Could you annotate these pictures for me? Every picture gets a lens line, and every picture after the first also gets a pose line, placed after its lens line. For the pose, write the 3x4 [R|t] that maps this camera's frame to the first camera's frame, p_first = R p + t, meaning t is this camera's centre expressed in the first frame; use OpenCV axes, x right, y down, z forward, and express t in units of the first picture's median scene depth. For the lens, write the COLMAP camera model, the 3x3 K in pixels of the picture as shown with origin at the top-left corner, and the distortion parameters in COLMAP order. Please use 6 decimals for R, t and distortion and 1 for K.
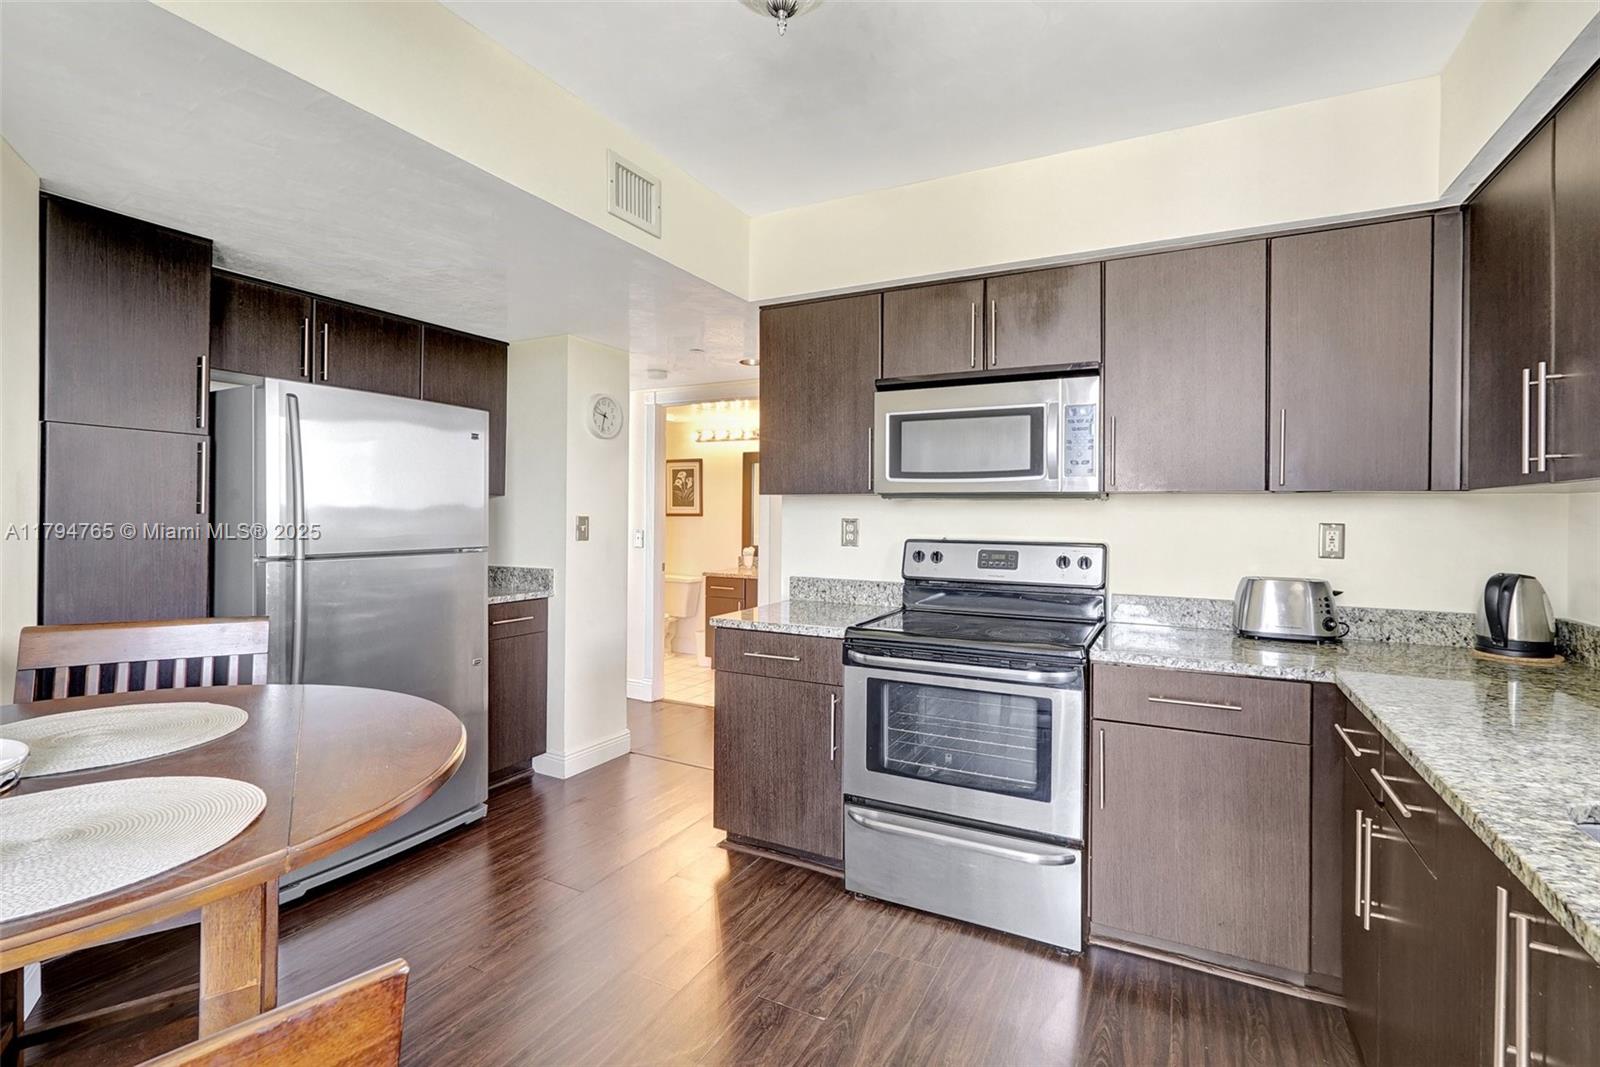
lens RADIAL K [[740.2, 0, 809.7], [0, 740.2, 513.2], [0, 0, 1]] dist [-0.012459, 0.009108]
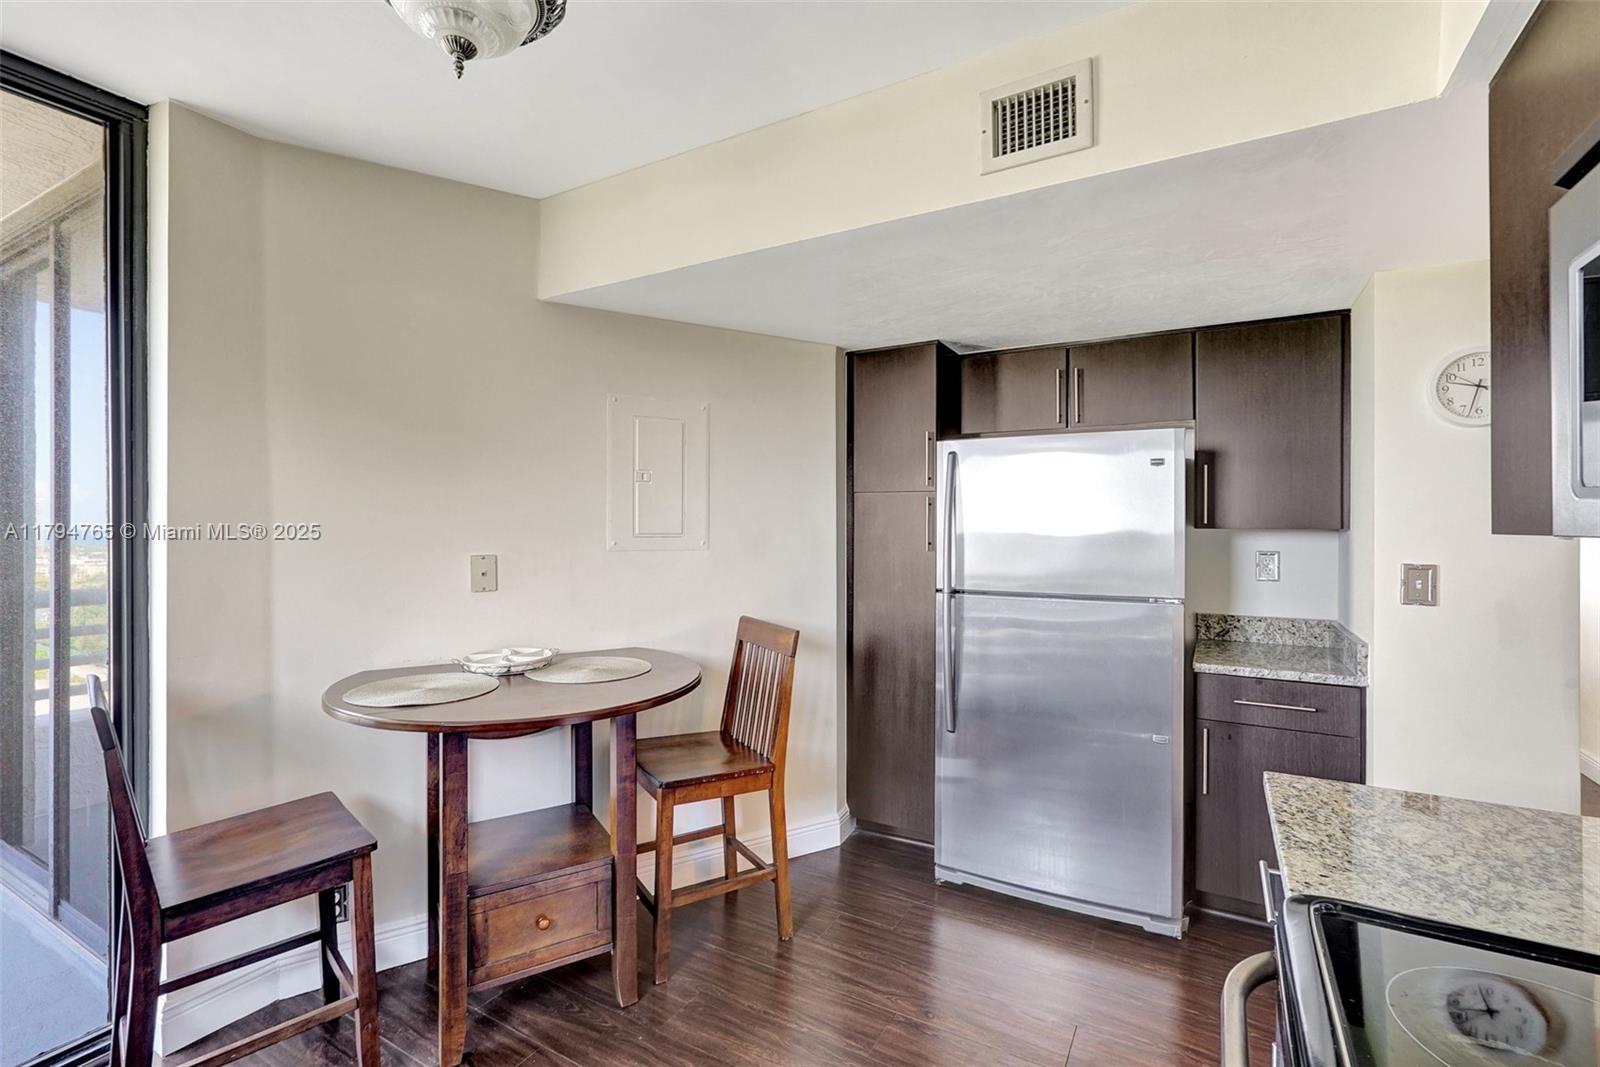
lens RADIAL K [[729.0, 0, 789.5], [0, 729.0, 527.6], [0, 0, 1]] dist [0.001253, 0.000770]
pose [[-0.054296, -0.004566, -0.998514, 0.397562], [-0.000075, 0.999990, -0.004569, -0.029268], [0.998525, -0.000173, -0.054296, 0.675448]]
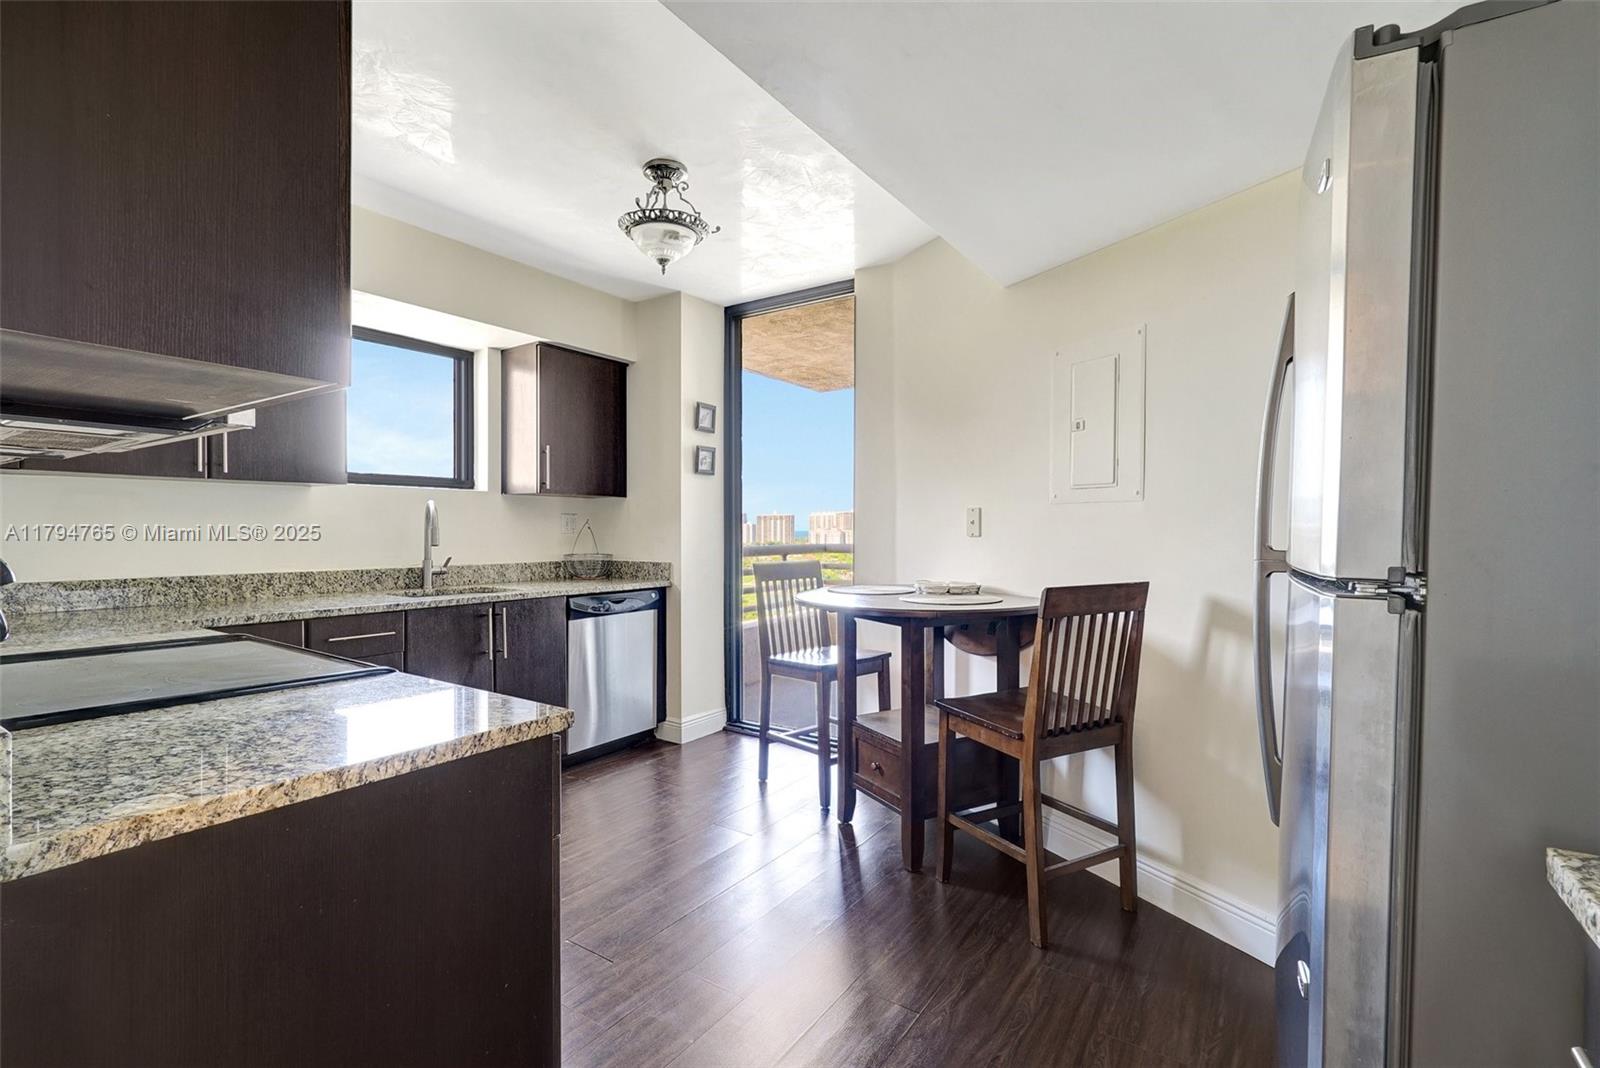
lens RADIAL K [[726.9, 0, 794.6], [0, 726.9, 538.2], [0, 0, 1]] dist [-0.003310, 0.001108]
pose [[-0.991837, -0.012158, 0.126929, -0.312177], [-0.010345, 0.999835, 0.014936, 0.031977], [-0.127089, 0.013501, -0.991799, 1.379887]]
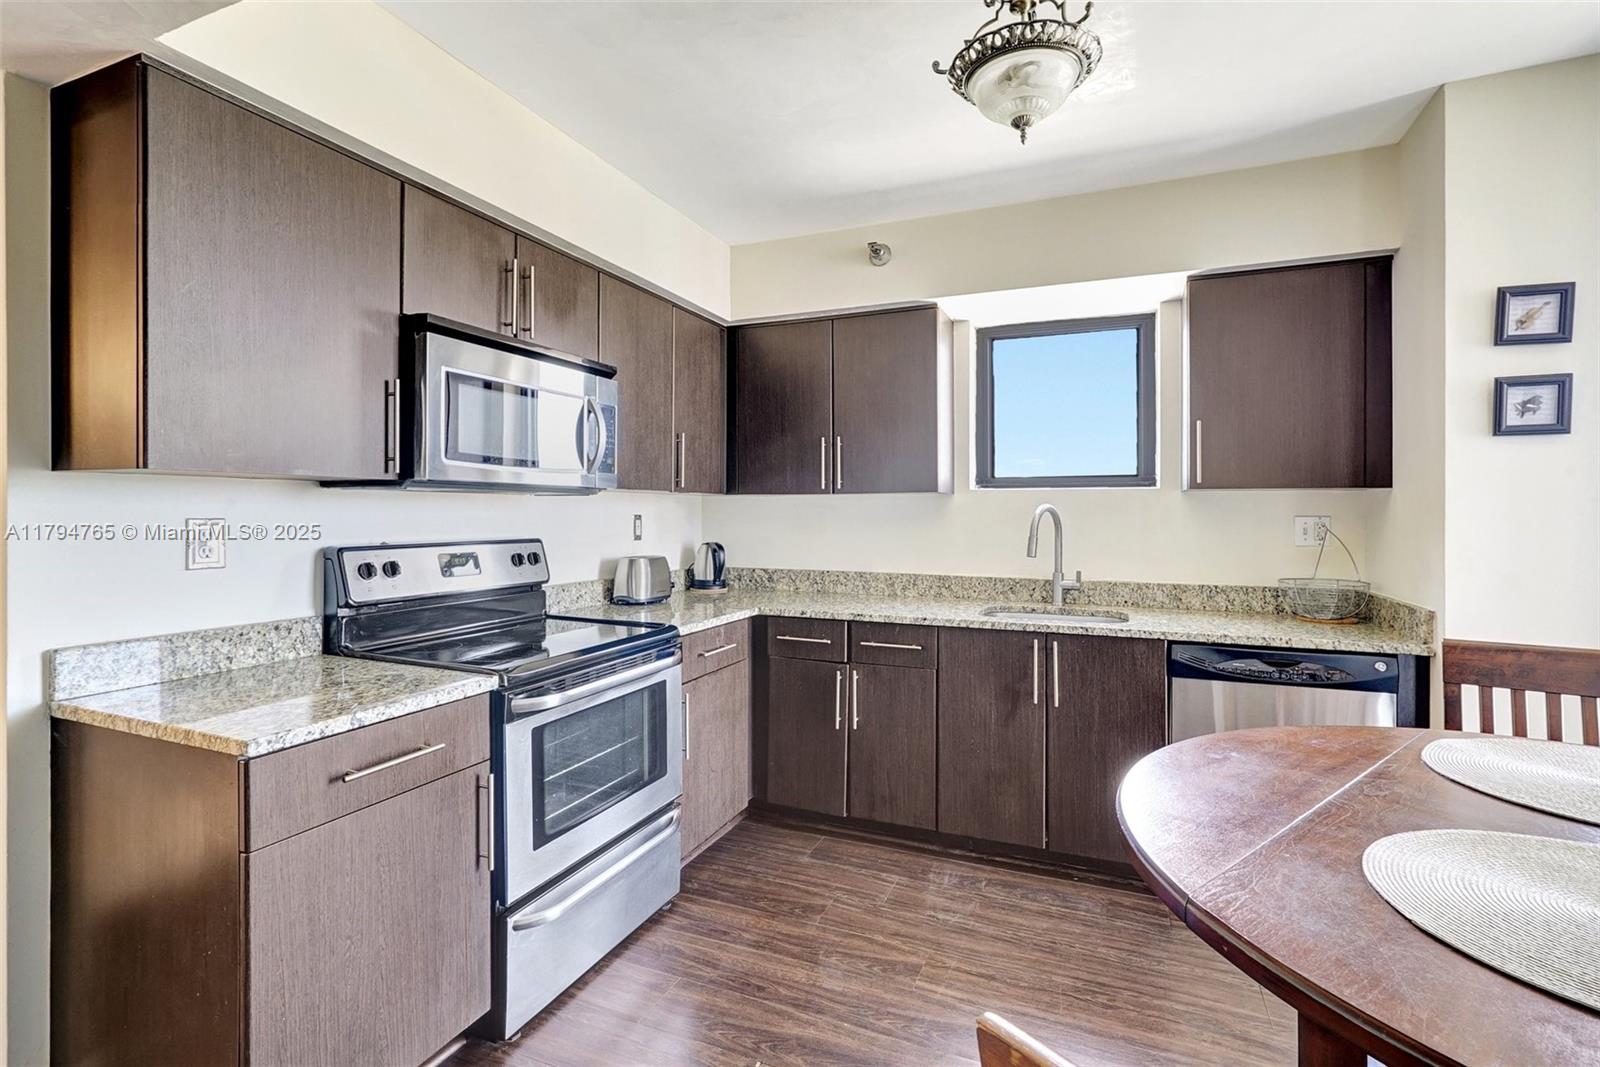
lens RADIAL K [[740.2, 0, 809.7], [0, 740.2, 513.2], [0, 0, 1]] dist [-0.012459, 0.009108]
pose [[-0.077837, -0.009711, 0.996919, -0.599496], [-0.002933, 0.999950, 0.009512, -0.003301], [-0.996962, -0.002183, -0.077862, 0.679038]]
